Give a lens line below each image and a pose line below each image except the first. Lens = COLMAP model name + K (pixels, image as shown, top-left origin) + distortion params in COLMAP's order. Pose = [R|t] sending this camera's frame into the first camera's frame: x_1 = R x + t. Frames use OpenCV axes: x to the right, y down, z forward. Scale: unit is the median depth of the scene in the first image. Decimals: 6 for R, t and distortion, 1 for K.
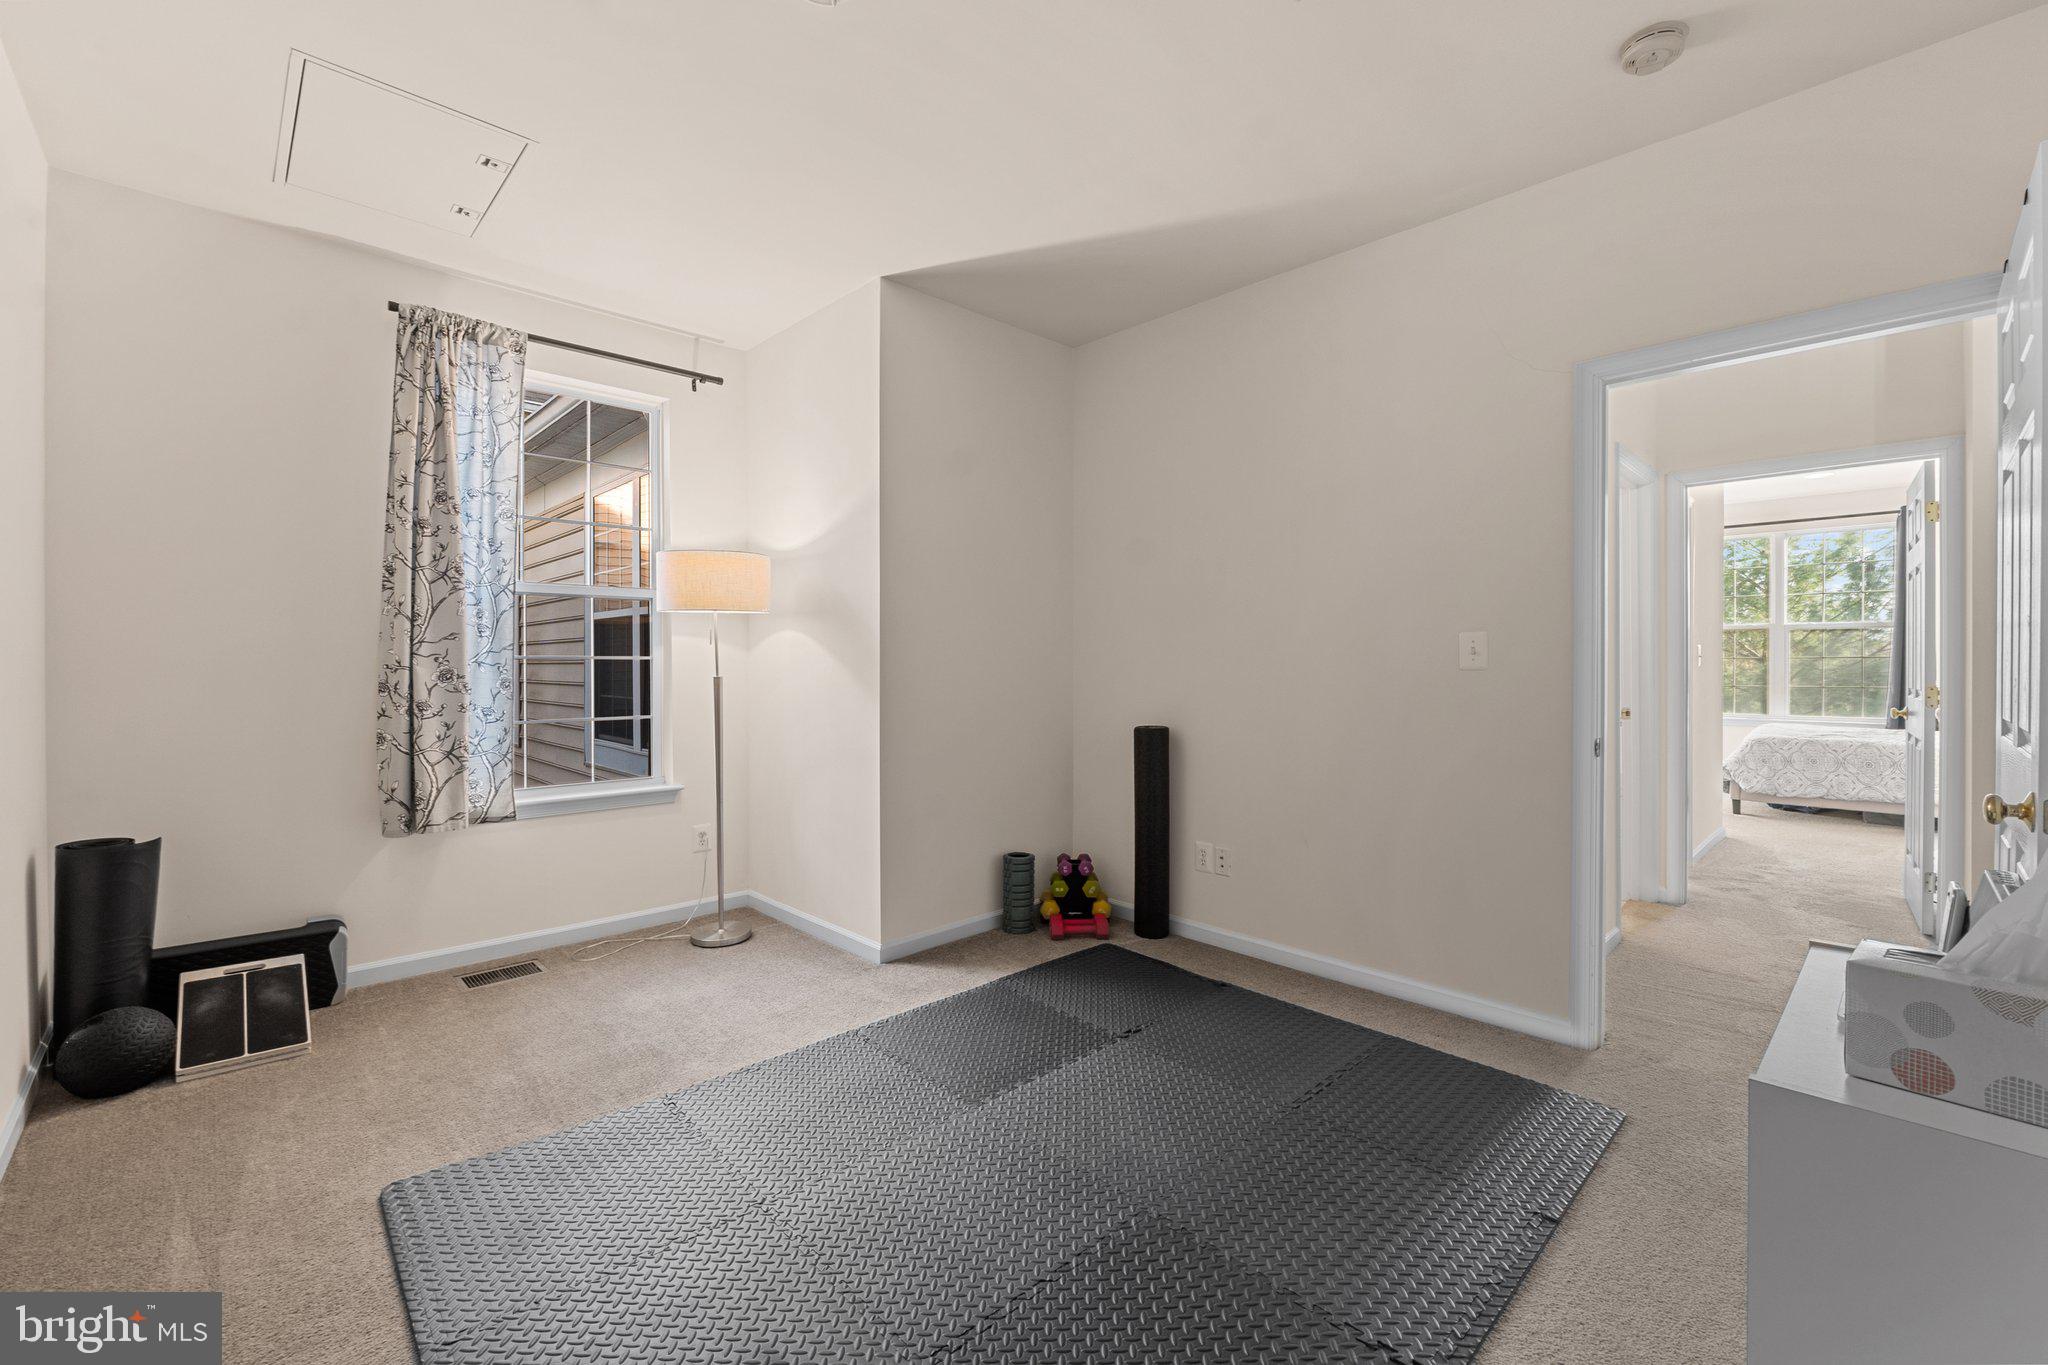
lens RADIAL K [[851.9, 0, 1029.2], [0, 851.9, 680.5], [0, 0, 1]] dist [-0.022521, -0.000031]
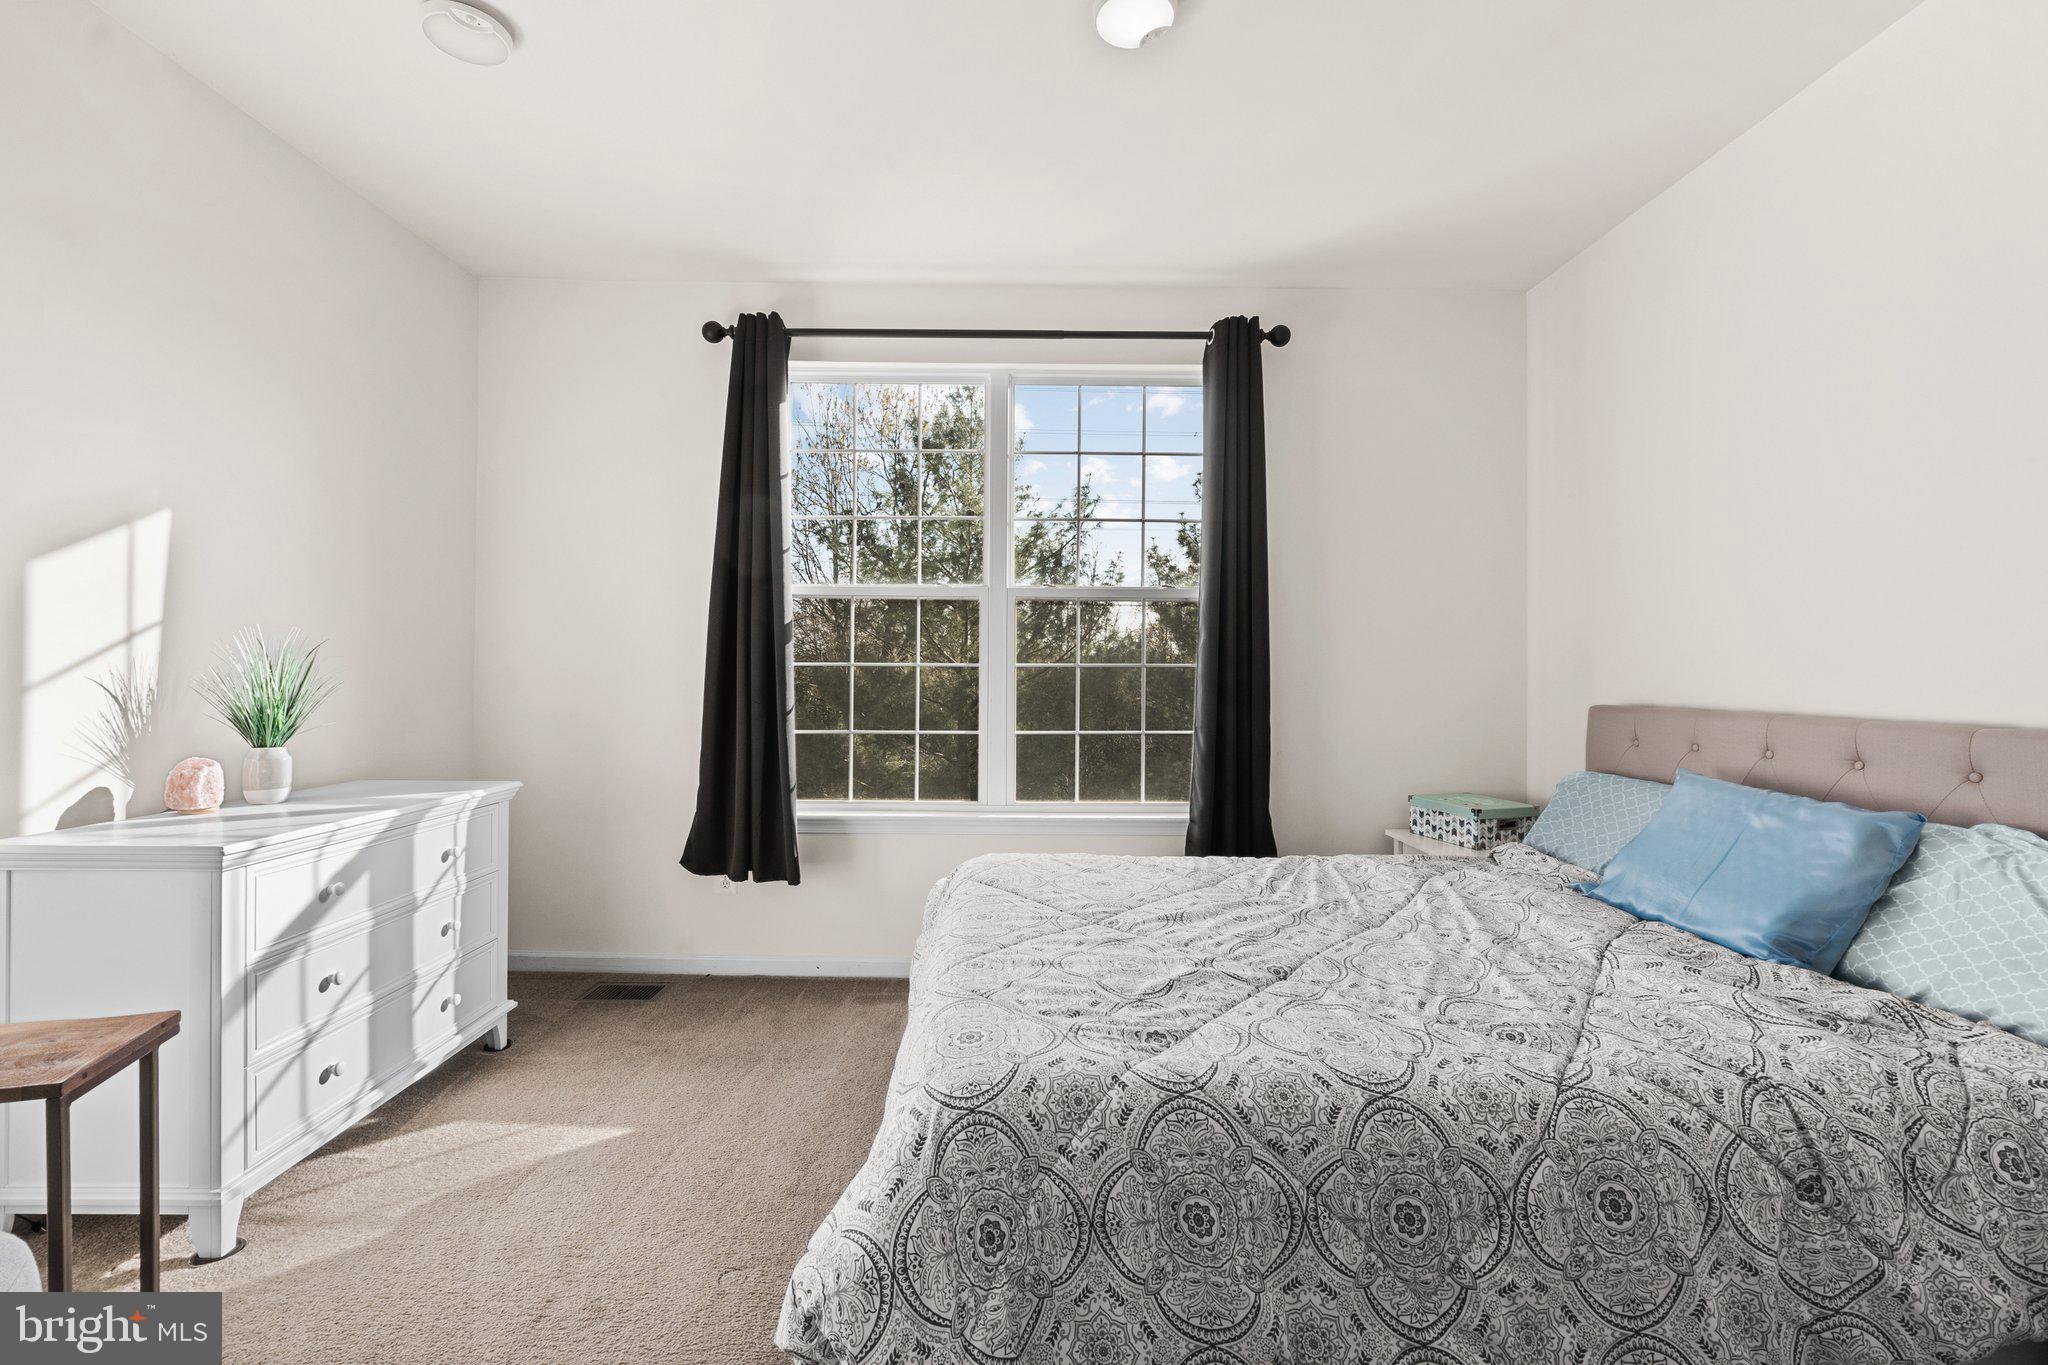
lens RADIAL K [[851.9, 0, 1029.2], [0, 851.9, 680.5], [0, 0, 1]] dist [-0.022521, -0.000031]
pose [[0.688910, 0.007623, 0.724807, 0.613866], [0.001912, 0.999922, -0.012334, -0.018499], [-0.724845, 0.009883, 0.688842, 0.709704]]
